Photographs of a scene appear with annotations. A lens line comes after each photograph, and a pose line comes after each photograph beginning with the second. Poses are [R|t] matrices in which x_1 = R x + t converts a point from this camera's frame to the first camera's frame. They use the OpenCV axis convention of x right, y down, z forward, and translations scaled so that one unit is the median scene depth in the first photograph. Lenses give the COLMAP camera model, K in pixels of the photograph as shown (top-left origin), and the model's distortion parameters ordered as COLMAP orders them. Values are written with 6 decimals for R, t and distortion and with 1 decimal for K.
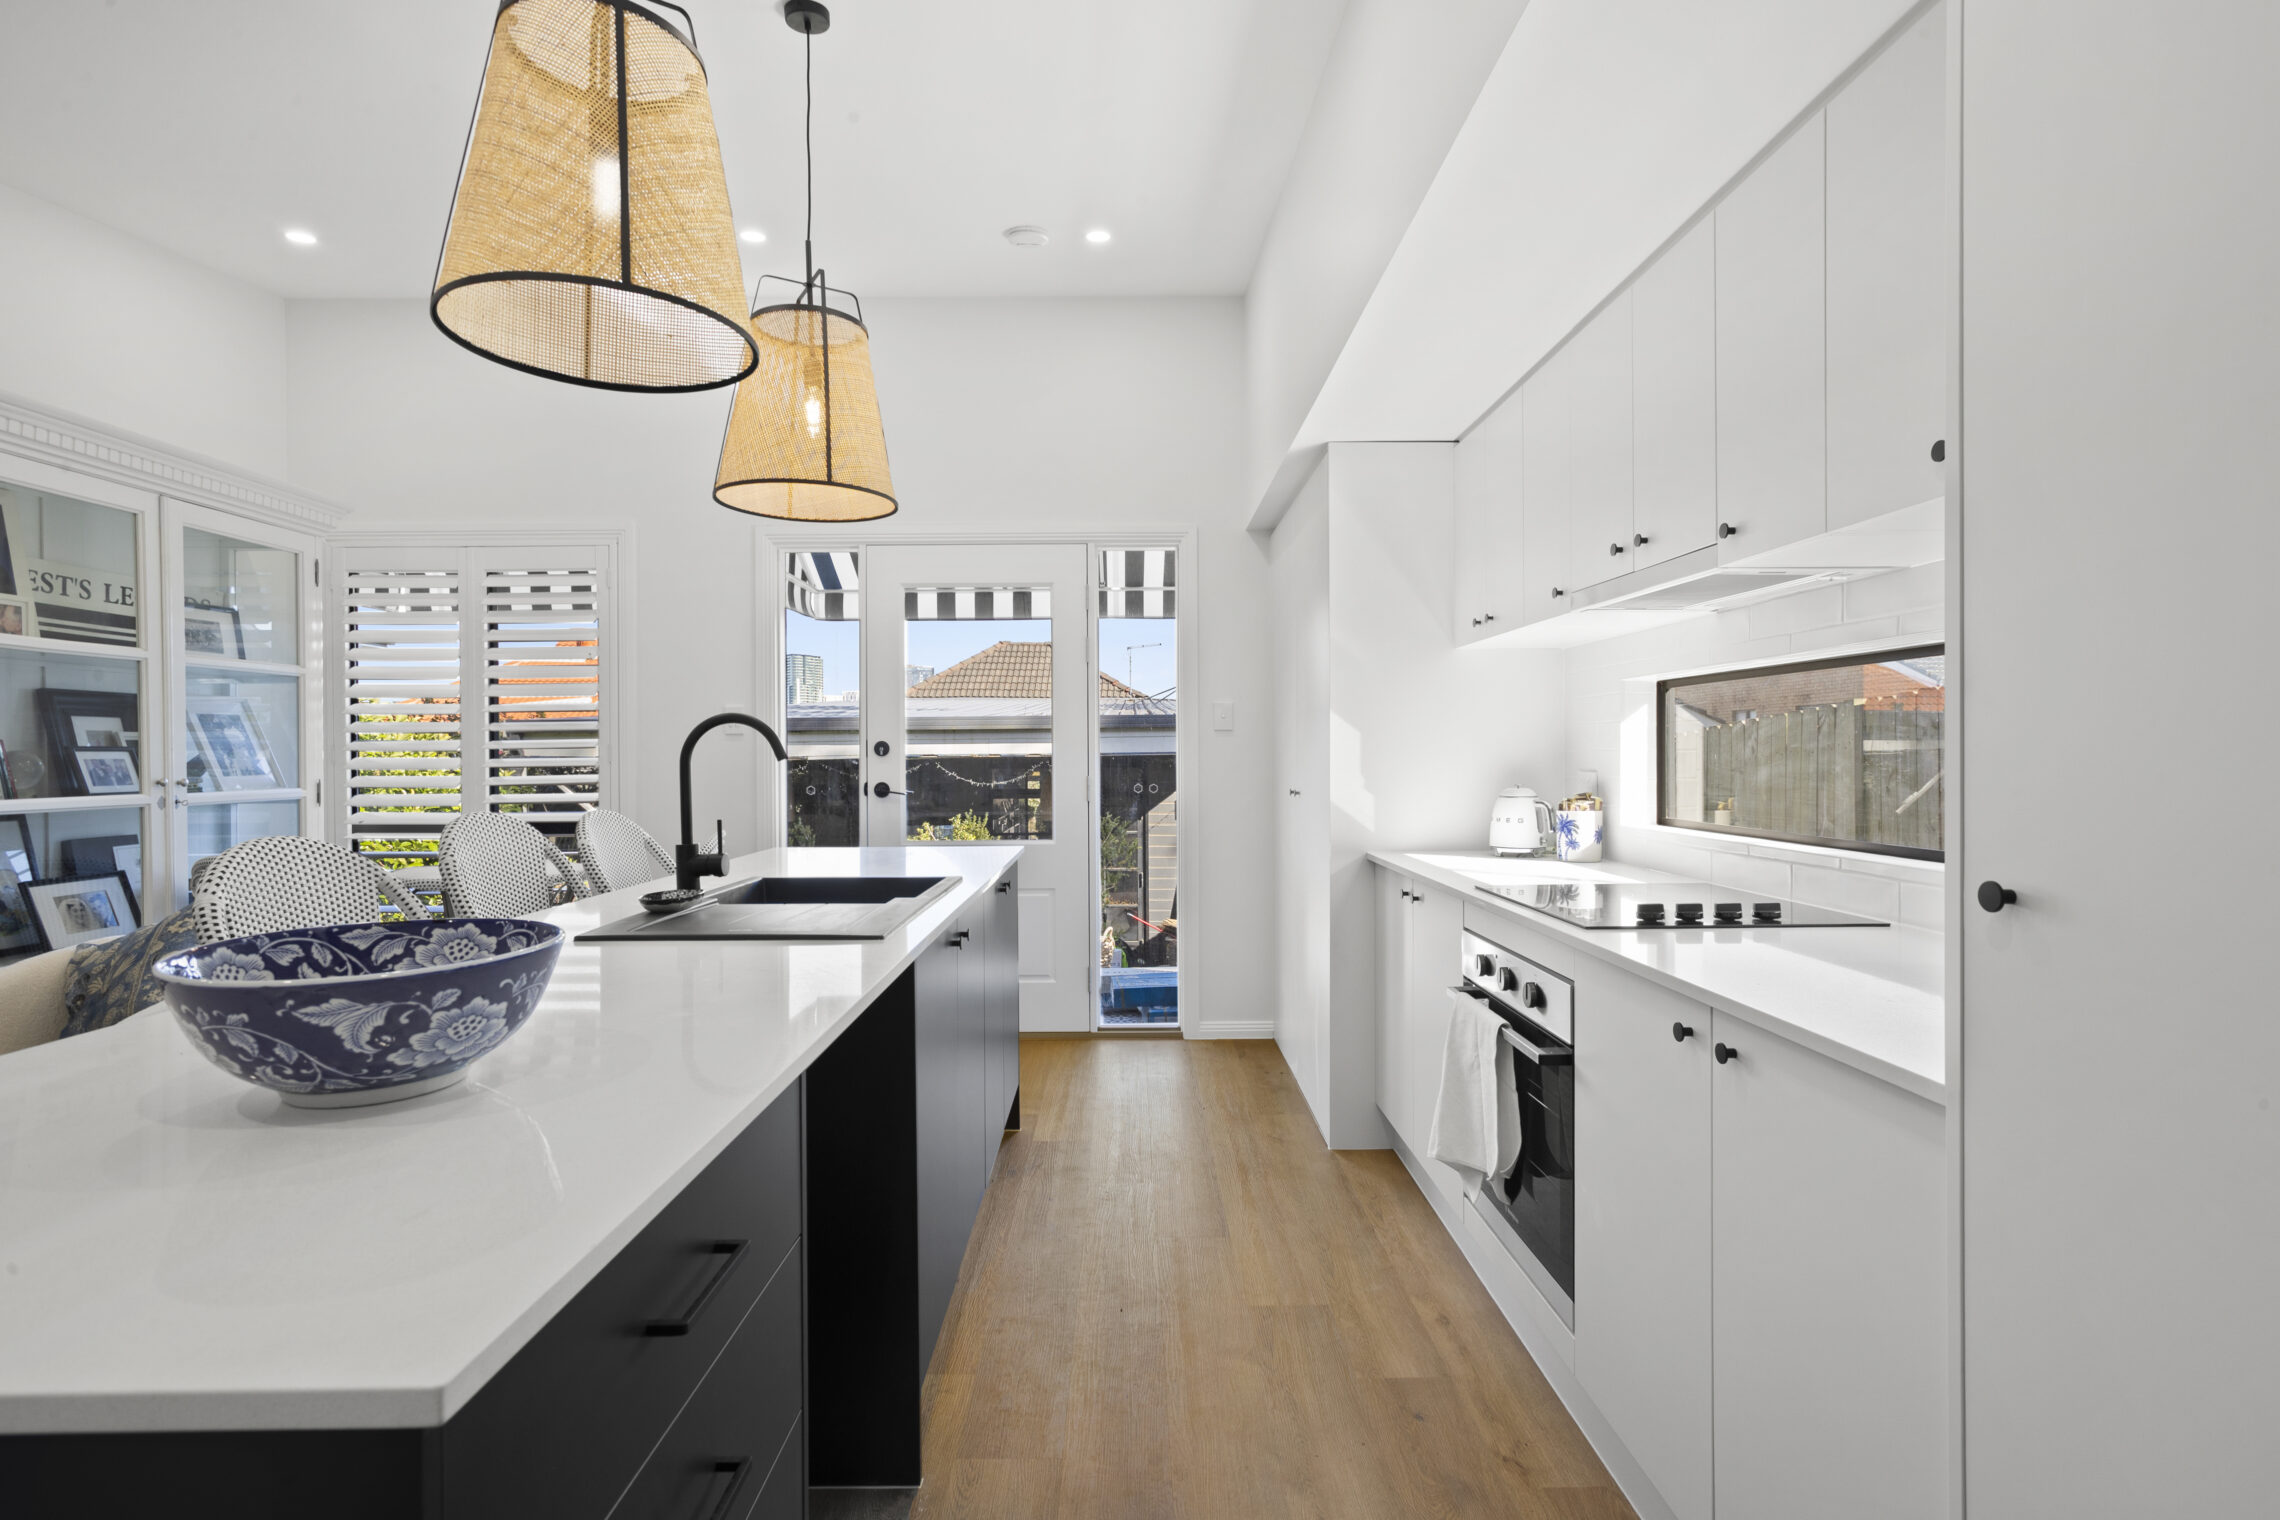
lens RADIAL K [[1116.8, 0, 1140.0], [0, 1116.8, 760.0], [0, 0, 1]] dist [0.001050, 0.019213]
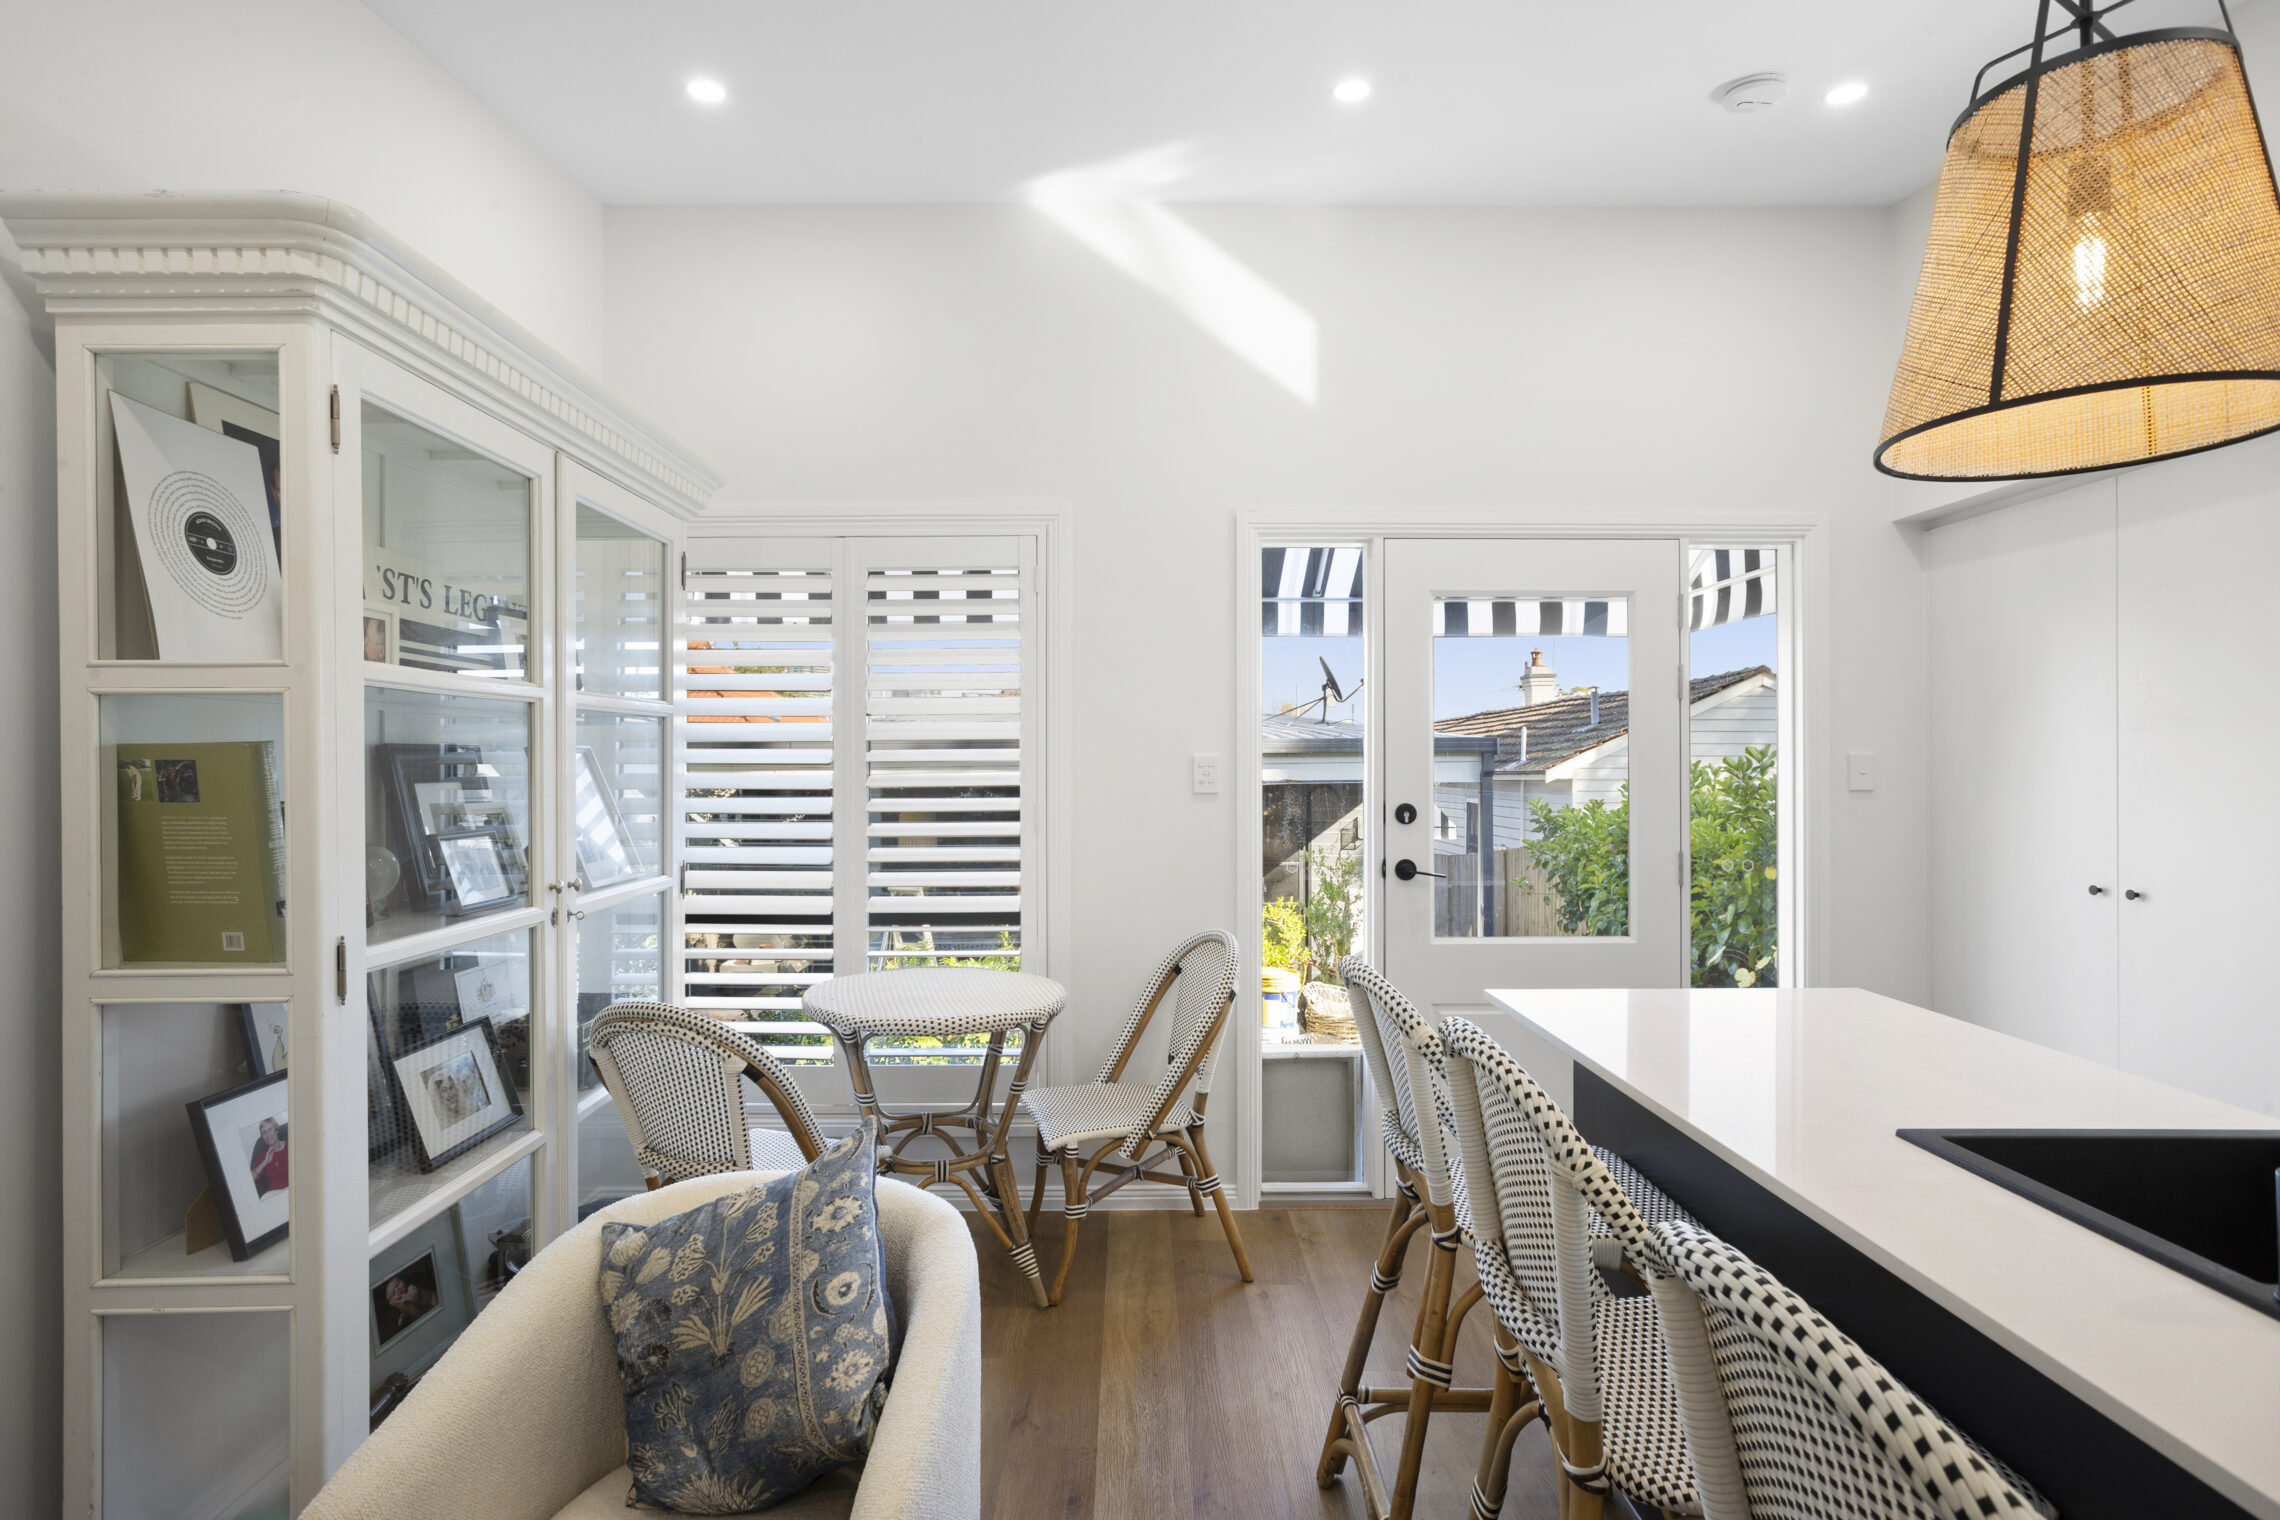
lens RADIAL K [[1097.3, 0, 1140.0], [0, 1097.3, 760.0], [0, 0, 1]] dist [-0.002134, 0.000165]
pose [[0.999851, 0.004551, 0.016622, -0.416929], [-0.004437, 0.999966, -0.006903, -0.039607], [-0.016653, 0.006828, 0.999838, 0.277285]]
